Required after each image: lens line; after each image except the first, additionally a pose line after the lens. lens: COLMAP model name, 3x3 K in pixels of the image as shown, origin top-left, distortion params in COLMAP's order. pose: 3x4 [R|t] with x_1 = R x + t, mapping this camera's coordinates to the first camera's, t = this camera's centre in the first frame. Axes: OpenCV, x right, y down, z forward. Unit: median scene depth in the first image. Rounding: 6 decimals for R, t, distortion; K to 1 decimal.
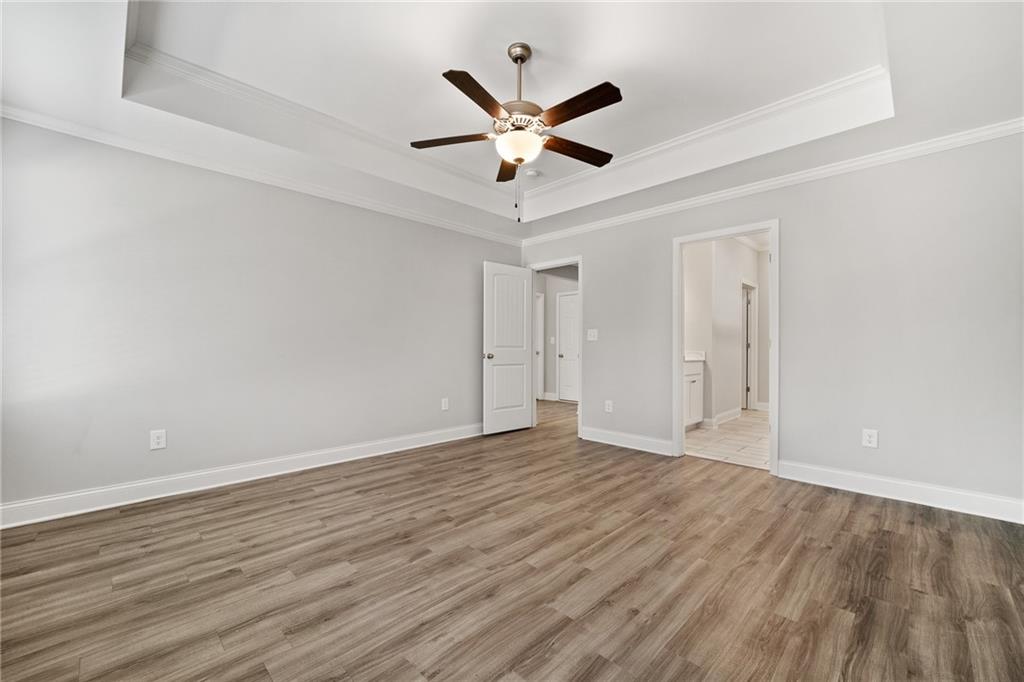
lens RADIAL K [[409.1, 0, 514.4], [0, 409.1, 343.8], [0, 0, 1]] dist [-0.004604, 0.000195]
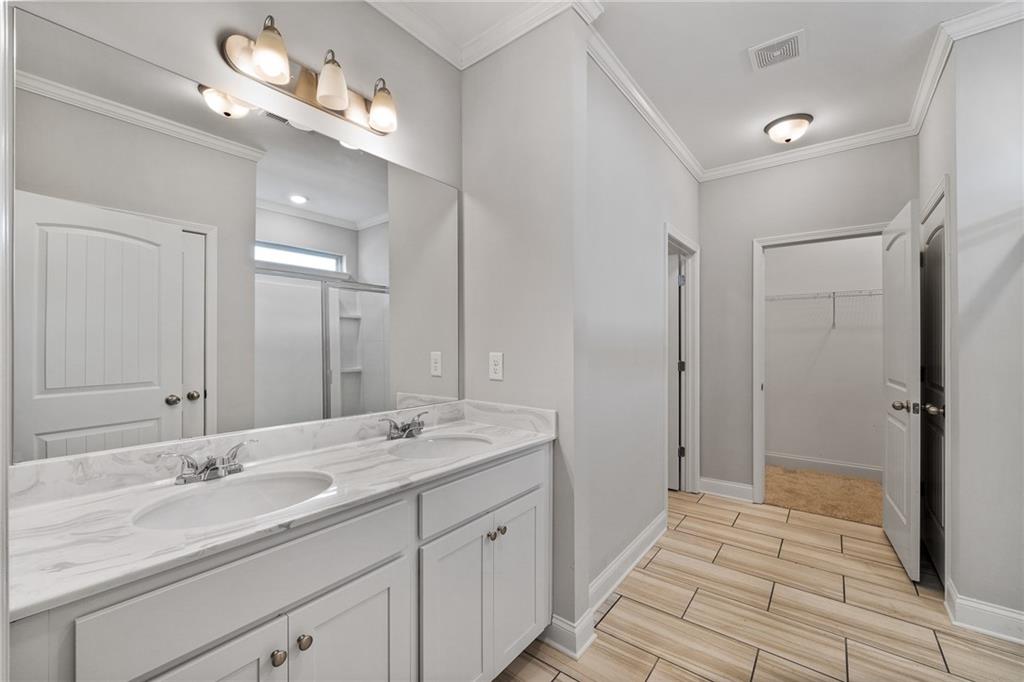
lens RADIAL K [[409.1, 0, 510.8], [0, 409.1, 341.9], [0, 0, 1]] dist [-0.004604, 0.000195]
pose [[0.992867, -0.002419, 0.119201, 0.312805], [0.002886, 0.999989, -0.003743, -0.028383], [-0.119190, 0.004060, 0.992863, 0.541321]]
